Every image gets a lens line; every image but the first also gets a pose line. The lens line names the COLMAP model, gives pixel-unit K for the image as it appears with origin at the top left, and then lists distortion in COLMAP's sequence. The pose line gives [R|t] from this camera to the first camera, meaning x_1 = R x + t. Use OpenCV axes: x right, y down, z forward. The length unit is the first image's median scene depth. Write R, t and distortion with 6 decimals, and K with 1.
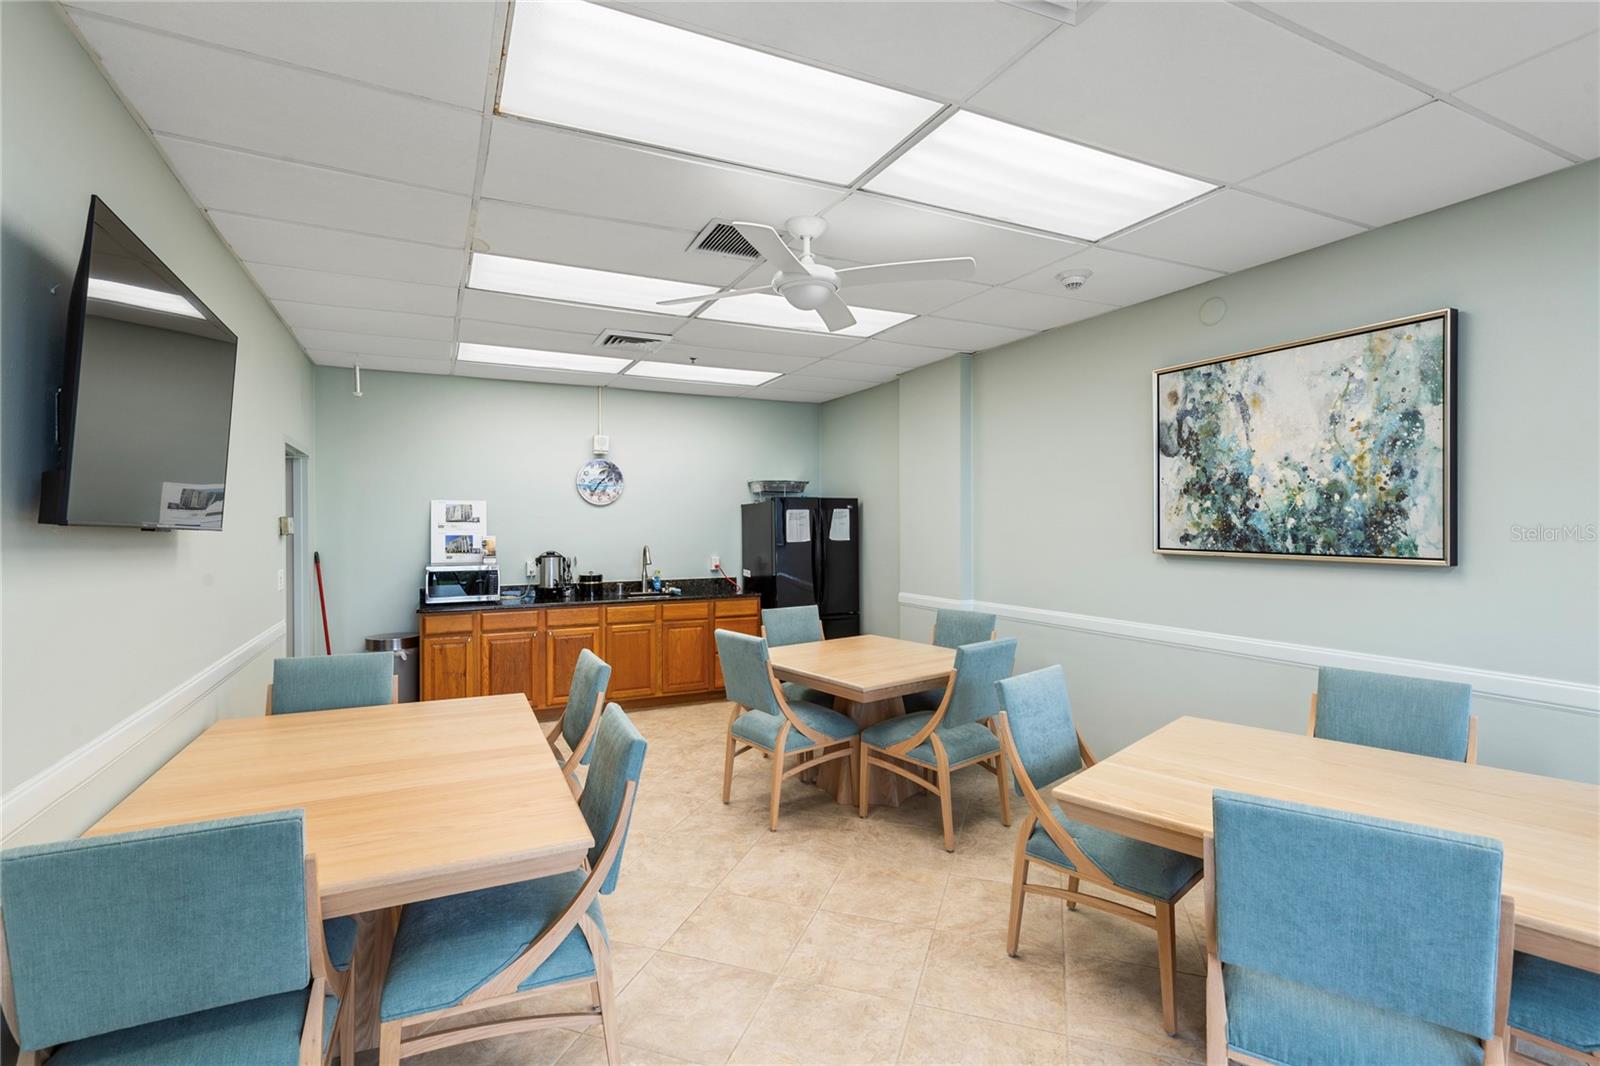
lens RADIAL K [[723.3, 0, 795.0], [0, 723.3, 526.3], [0, 0, 1]] dist [0.007429, -0.000189]
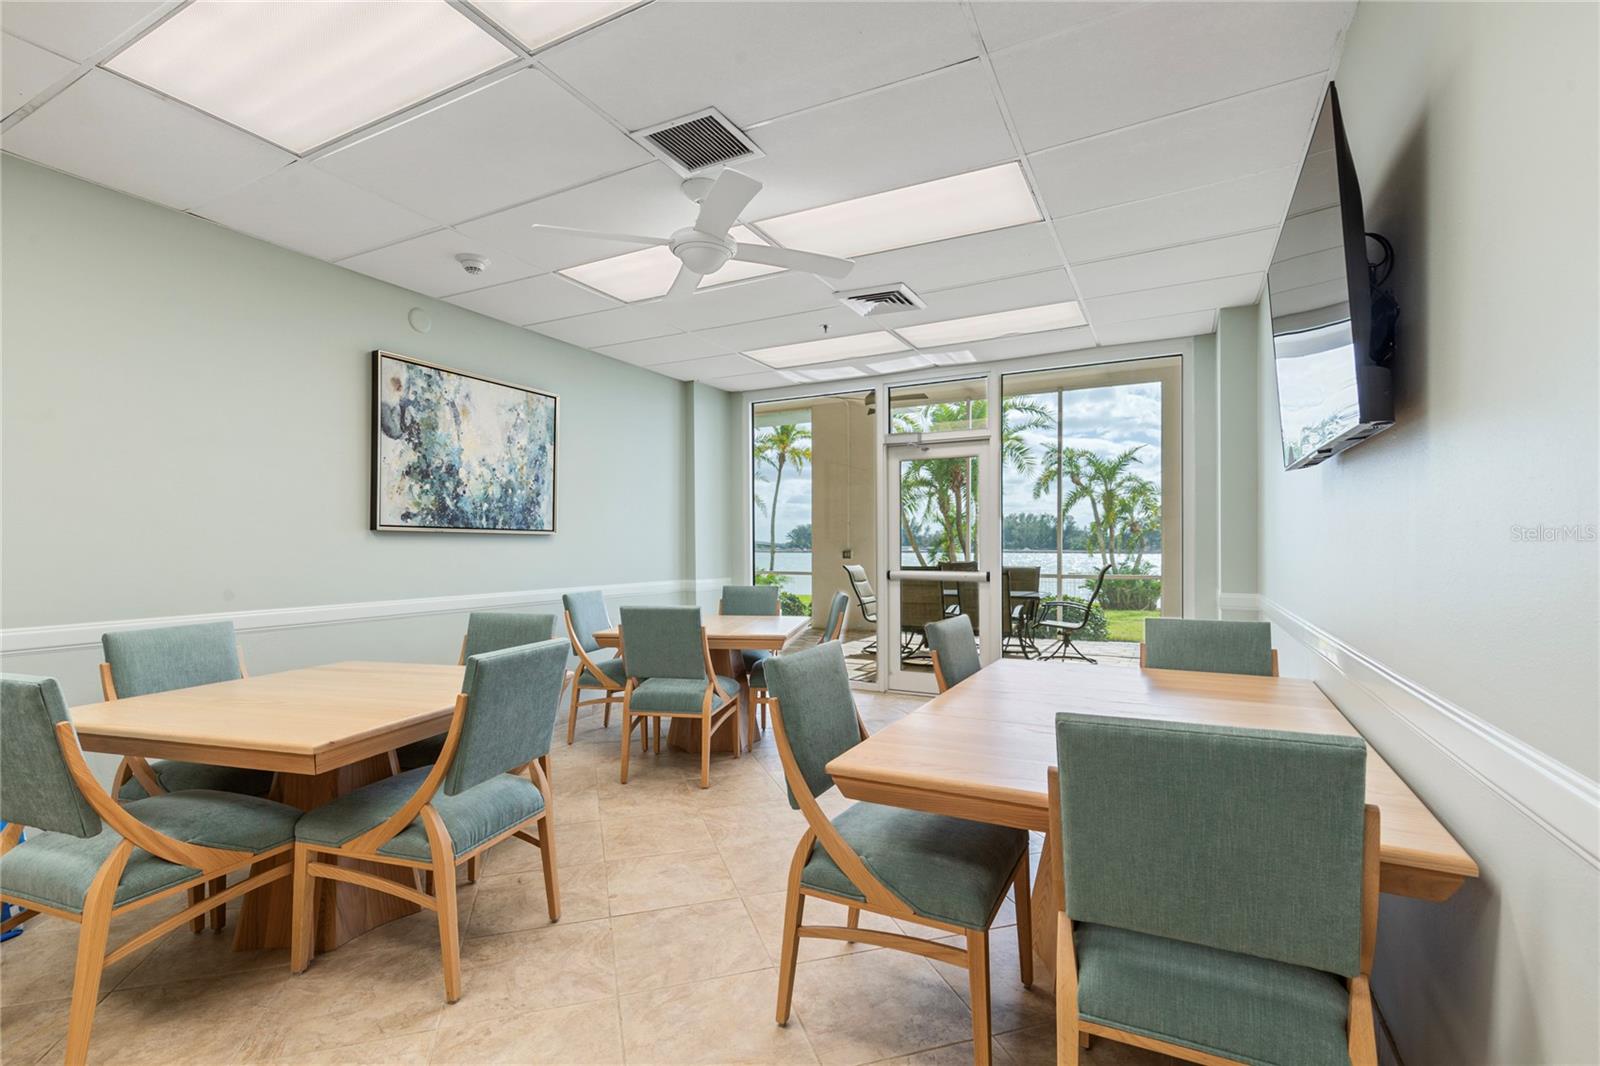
lens RADIAL K [[723.3, 0, 795.0], [0, 723.3, 526.3], [0, 0, 1]] dist [0.007429, -0.000189]
pose [[-0.580083, 0.030933, 0.813970, -0.736311], [0.008951, 0.999460, -0.031603, 0.076741], [-0.814508, -0.011046, -0.580047, 1.235702]]
